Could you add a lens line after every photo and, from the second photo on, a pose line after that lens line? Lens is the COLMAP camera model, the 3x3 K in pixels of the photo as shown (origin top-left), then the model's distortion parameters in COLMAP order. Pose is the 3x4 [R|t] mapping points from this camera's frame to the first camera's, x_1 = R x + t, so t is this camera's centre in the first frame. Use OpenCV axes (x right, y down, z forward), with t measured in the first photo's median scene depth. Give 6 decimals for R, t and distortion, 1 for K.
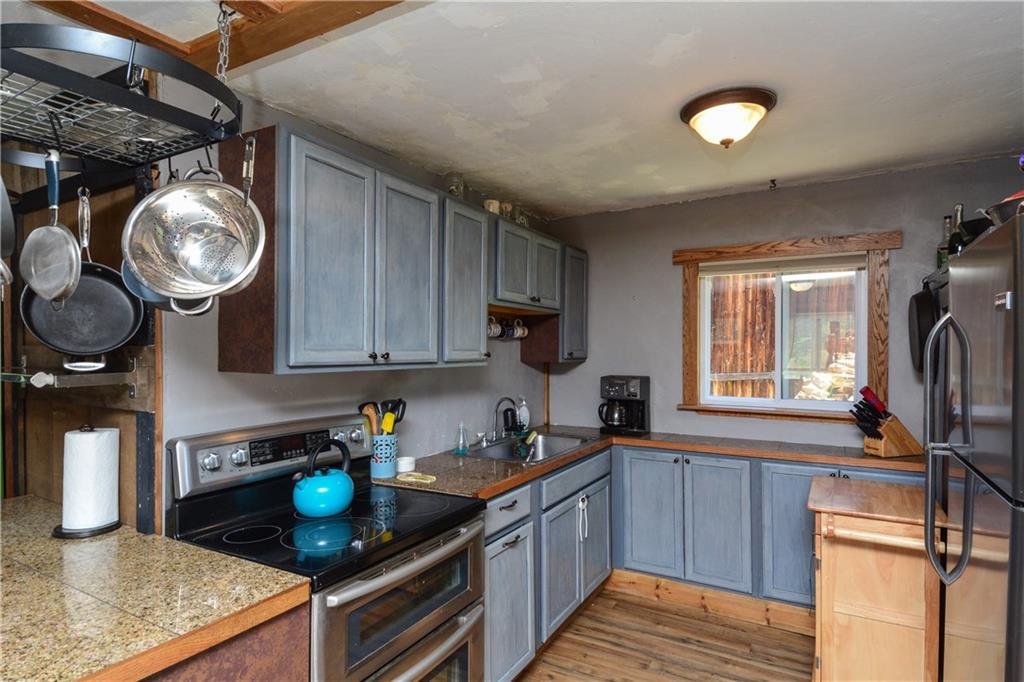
lens RADIAL K [[567.8, 0, 514.2], [0, 567.8, 345.7], [0, 0, 1]] dist [0.023635, -0.017850]
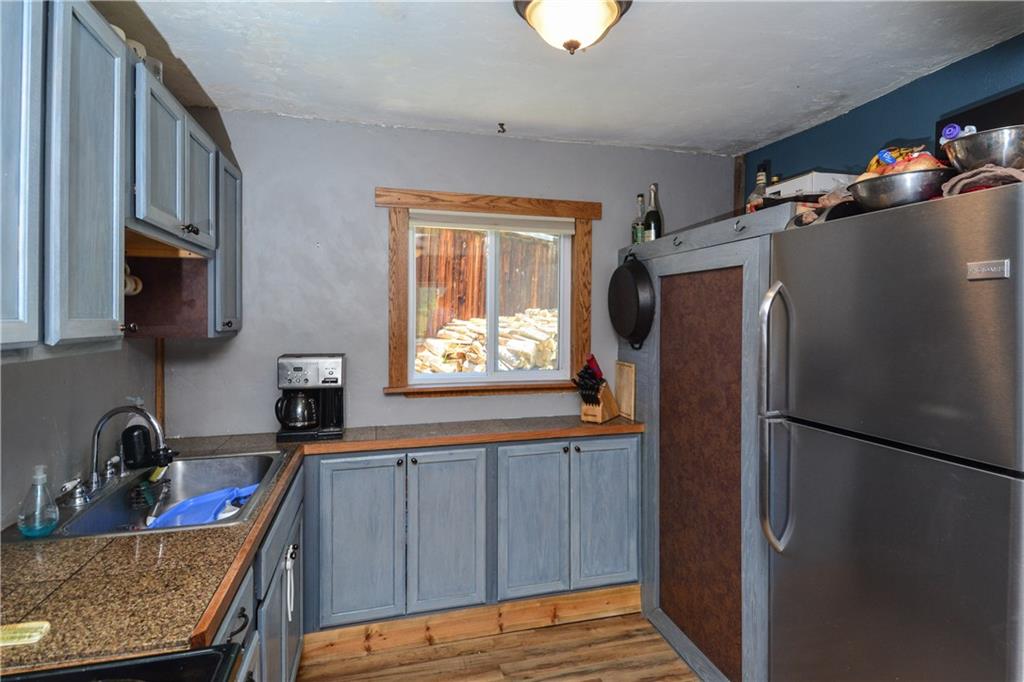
lens RADIAL K [[567.8, 0, 541.5], [0, 567.8, 318.4], [0, 0, 1]] dist [0.023635, -0.017850]
pose [[0.678477, -0.001711, 0.734620, -0.145769], [-0.005992, 0.999951, 0.007864, 0.001712], [-0.734597, -0.009738, 0.678434, 0.345268]]
